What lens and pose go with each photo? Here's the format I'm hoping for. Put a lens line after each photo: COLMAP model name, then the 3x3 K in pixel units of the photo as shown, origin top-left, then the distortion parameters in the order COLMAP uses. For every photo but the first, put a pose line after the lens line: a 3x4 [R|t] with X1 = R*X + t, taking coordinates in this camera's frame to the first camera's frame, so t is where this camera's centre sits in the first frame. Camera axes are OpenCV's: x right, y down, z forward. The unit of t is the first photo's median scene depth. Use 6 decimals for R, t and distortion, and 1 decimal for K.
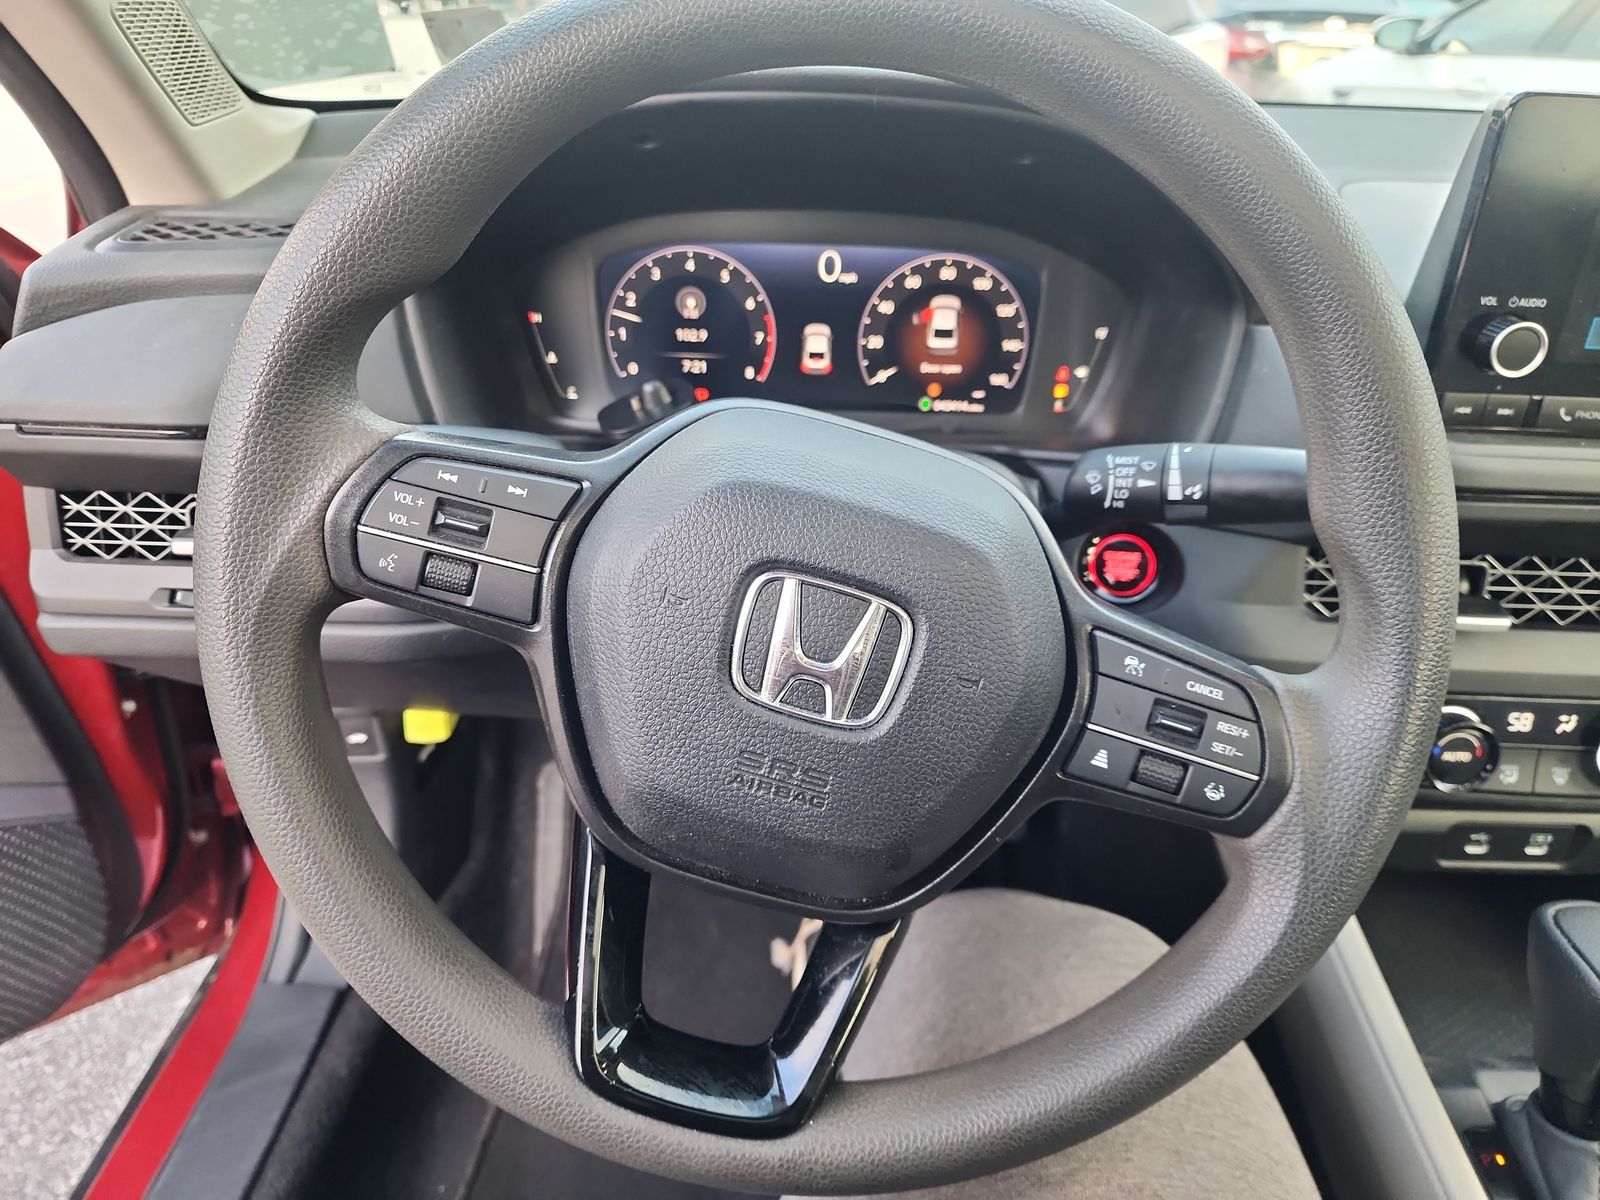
lens RADIAL K [[1067.6, 0, 802.1], [0, 1067.6, 599.7], [0, 0, 1]] dist [0.012051, -0.004455]
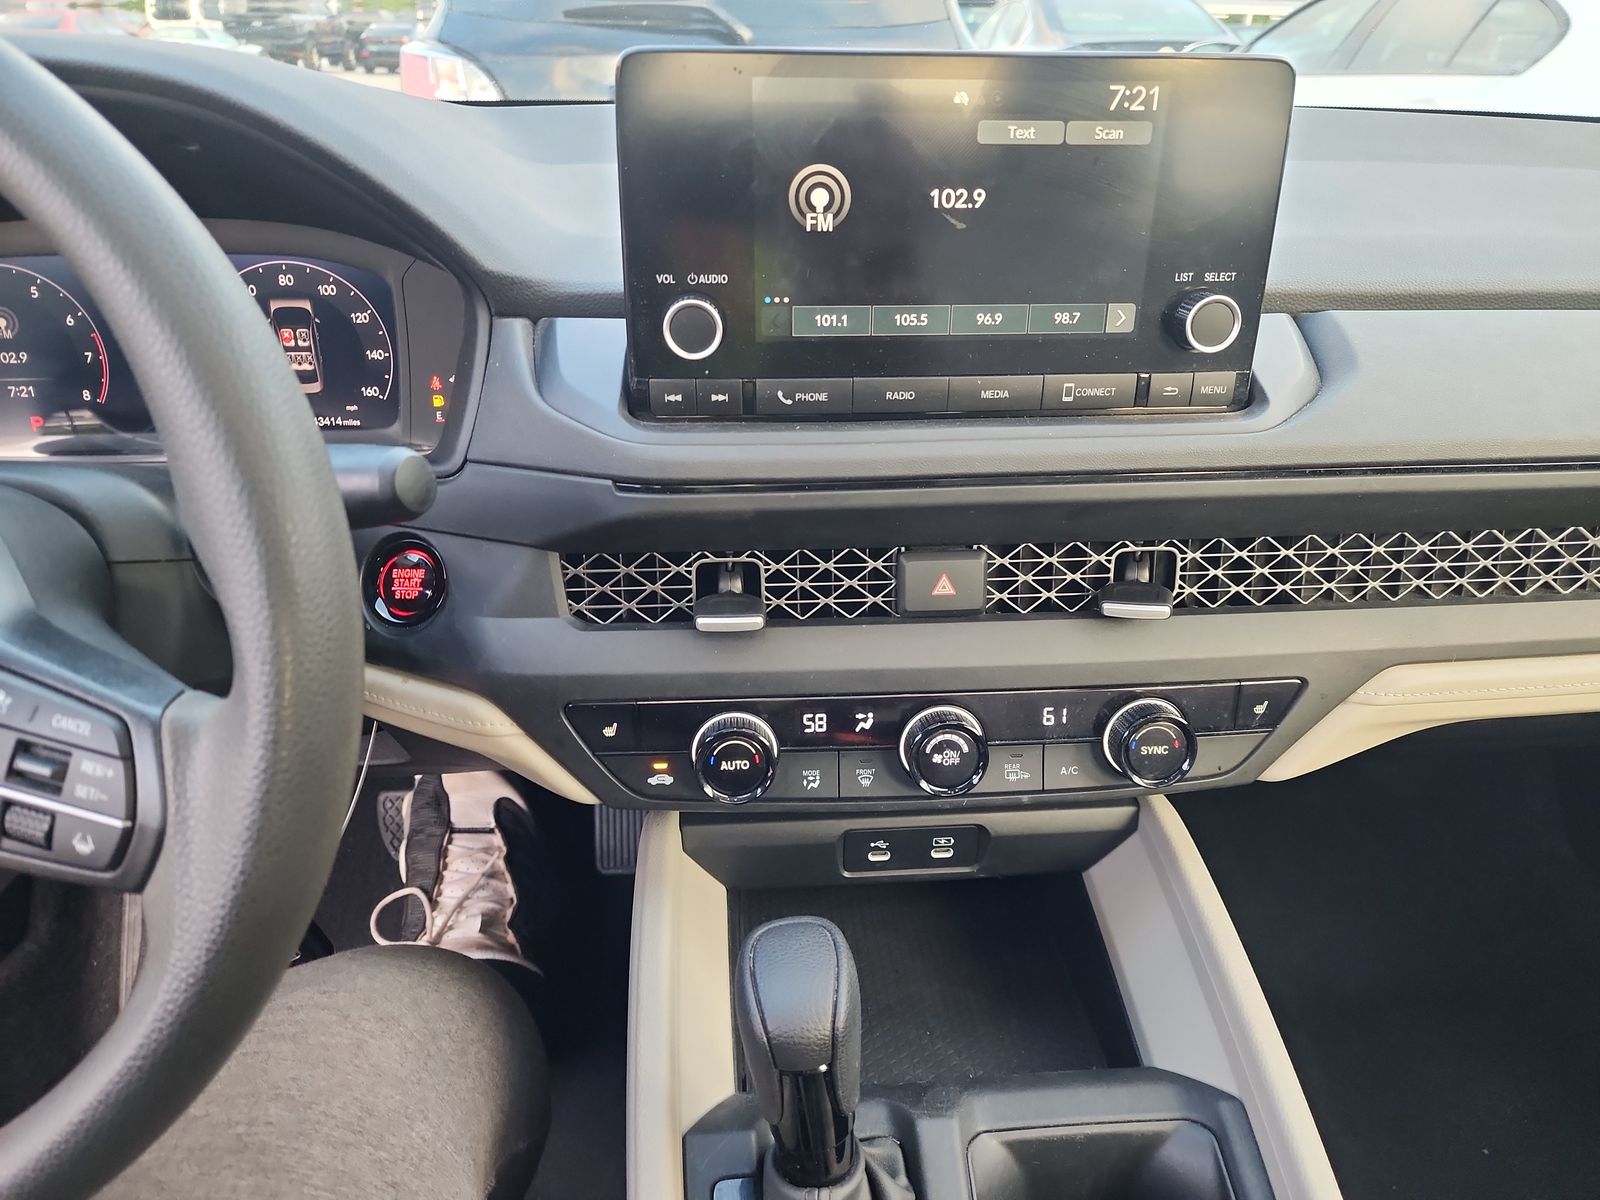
lens RADIAL K [[1067.6, 0, 801.8], [0, 1067.6, 597.3], [0, 0, 1]] dist [0.012051, -0.004455]
pose [[0.995084, -0.061318, 0.077765, 0.488024], [0.063641, 0.997587, -0.027750, 0.023345], [-0.075876, 0.032563, 0.996585, 0.048820]]
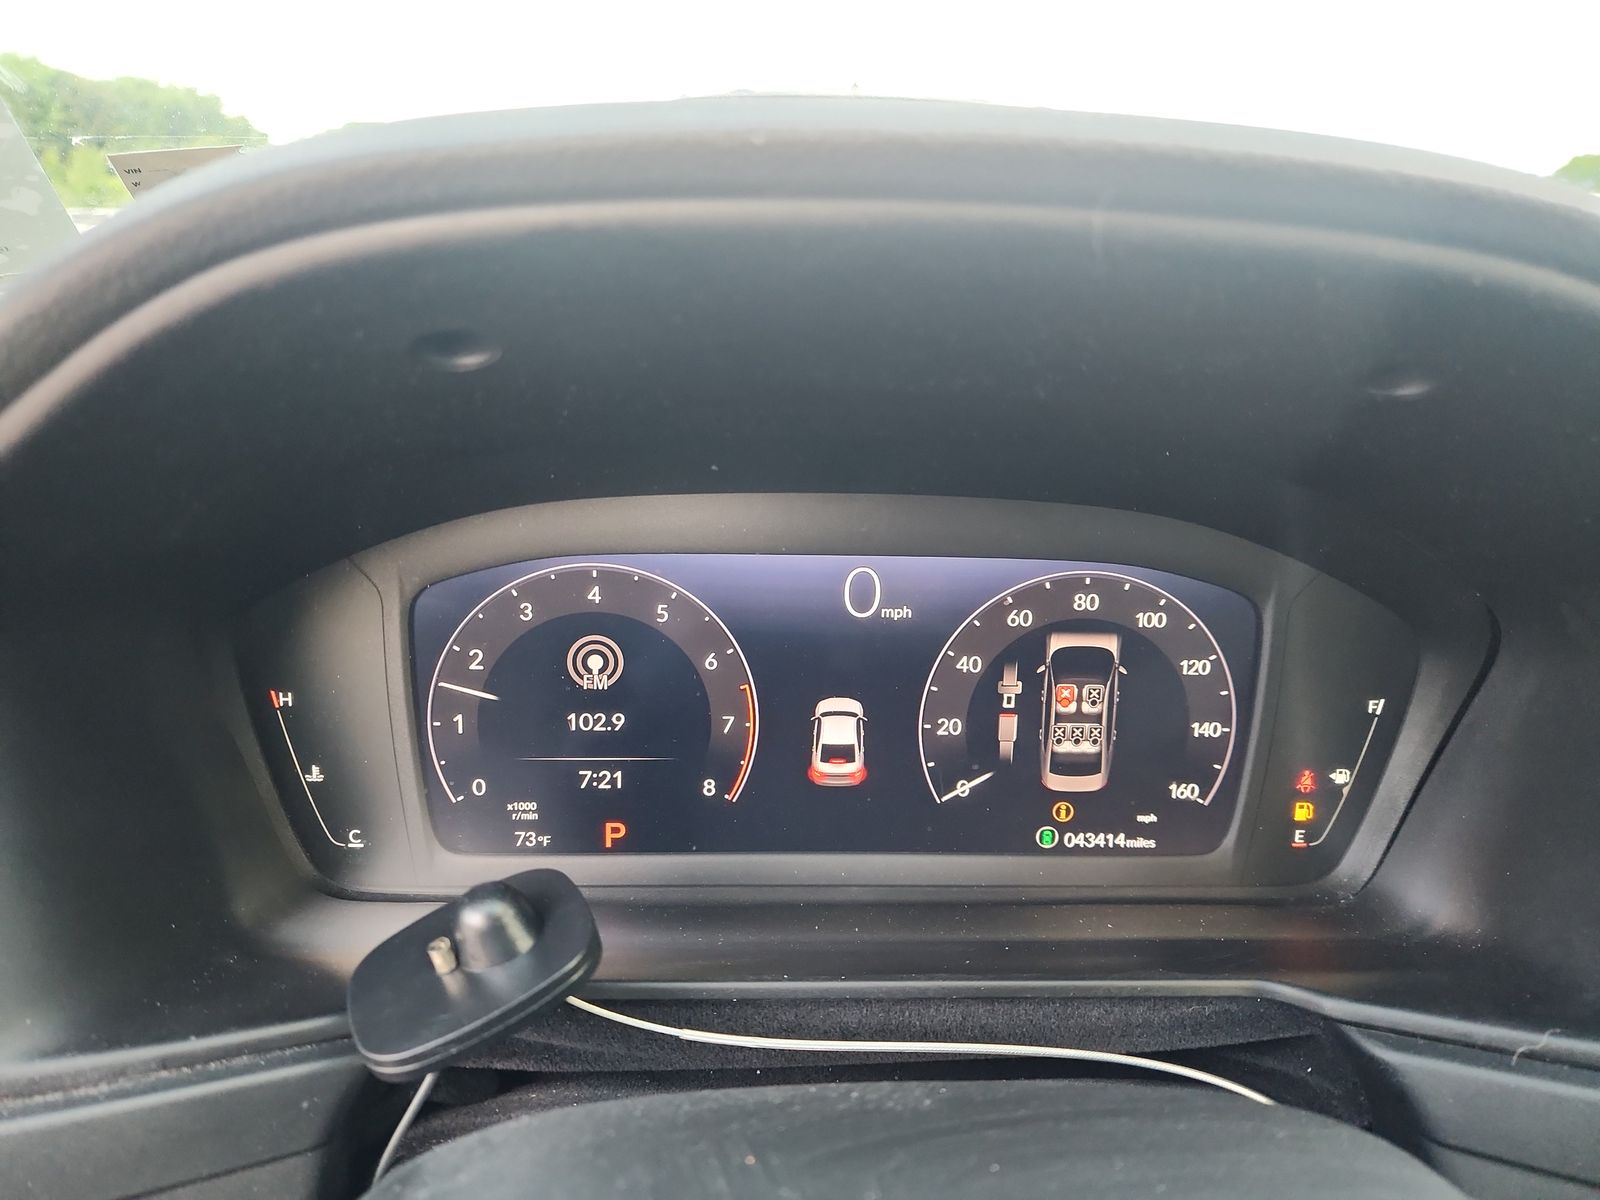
lens RADIAL K [[1067.6, 0, 786.4], [0, 1067.6, 601.7], [0, 0, 1]] dist [0.012051, -0.004455]
pose [[0.998552, -0.014085, 0.051927, -0.038480], [0.024927, 0.976404, -0.214508, -0.194528], [-0.047681, 0.215492, 0.975341, 0.489449]]
